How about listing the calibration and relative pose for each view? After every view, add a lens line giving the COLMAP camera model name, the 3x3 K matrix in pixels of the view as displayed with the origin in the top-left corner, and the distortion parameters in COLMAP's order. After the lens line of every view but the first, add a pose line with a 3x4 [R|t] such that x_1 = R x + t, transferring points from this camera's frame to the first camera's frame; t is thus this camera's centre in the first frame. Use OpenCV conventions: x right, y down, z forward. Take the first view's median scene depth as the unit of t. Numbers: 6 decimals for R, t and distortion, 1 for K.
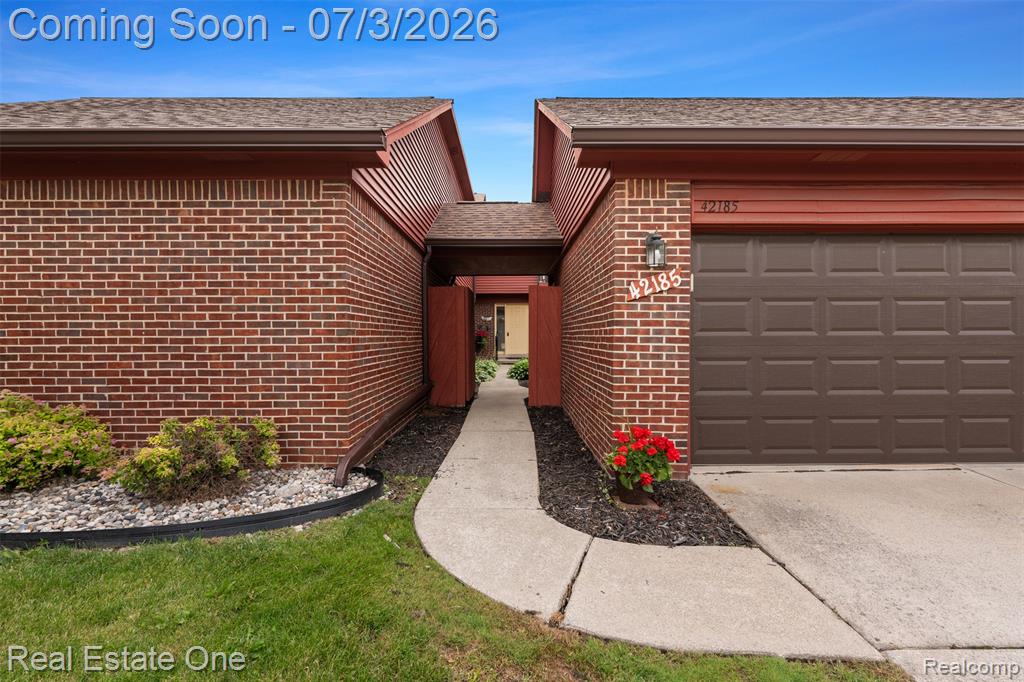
lens RADIAL K [[450.8, 0, 516.8], [0, 450.8, 340.7], [0, 0, 1]] dist [-0.005097, 0.001280]
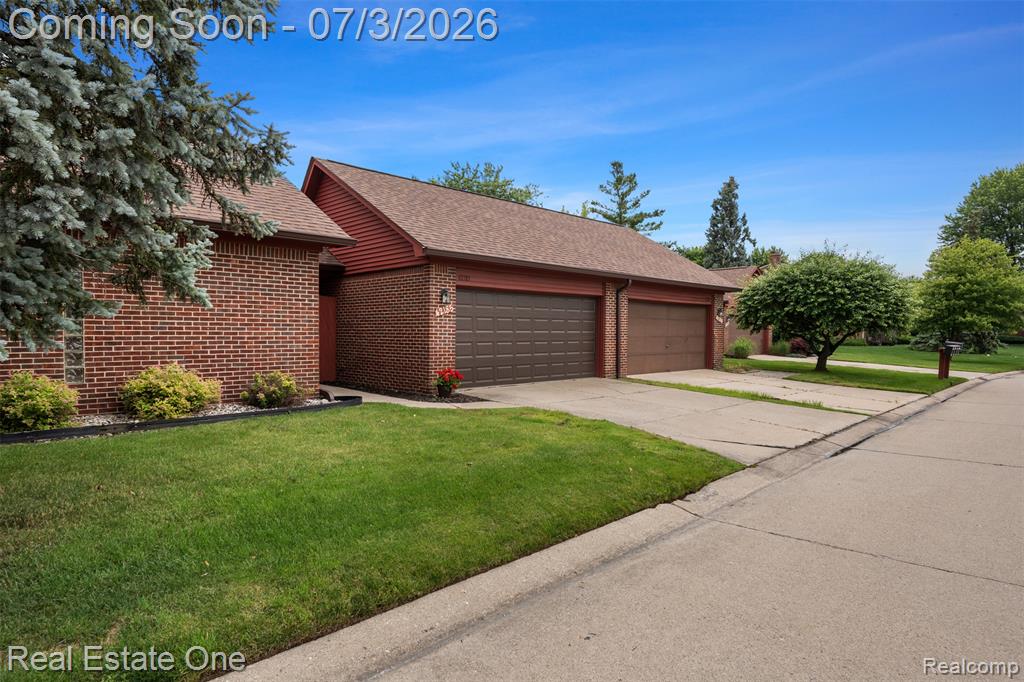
lens RADIAL K [[609.3, 0, 510.3], [0, 609.3, 338.0], [0, 0, 1]] dist [-0.003283, -0.000285]
pose [[0.716989, 0.000300, 0.697085, -1.630646], [0.003913, 0.999982, -0.004456, 0.033899], [-0.697074, 0.005923, 0.716975, -1.488315]]
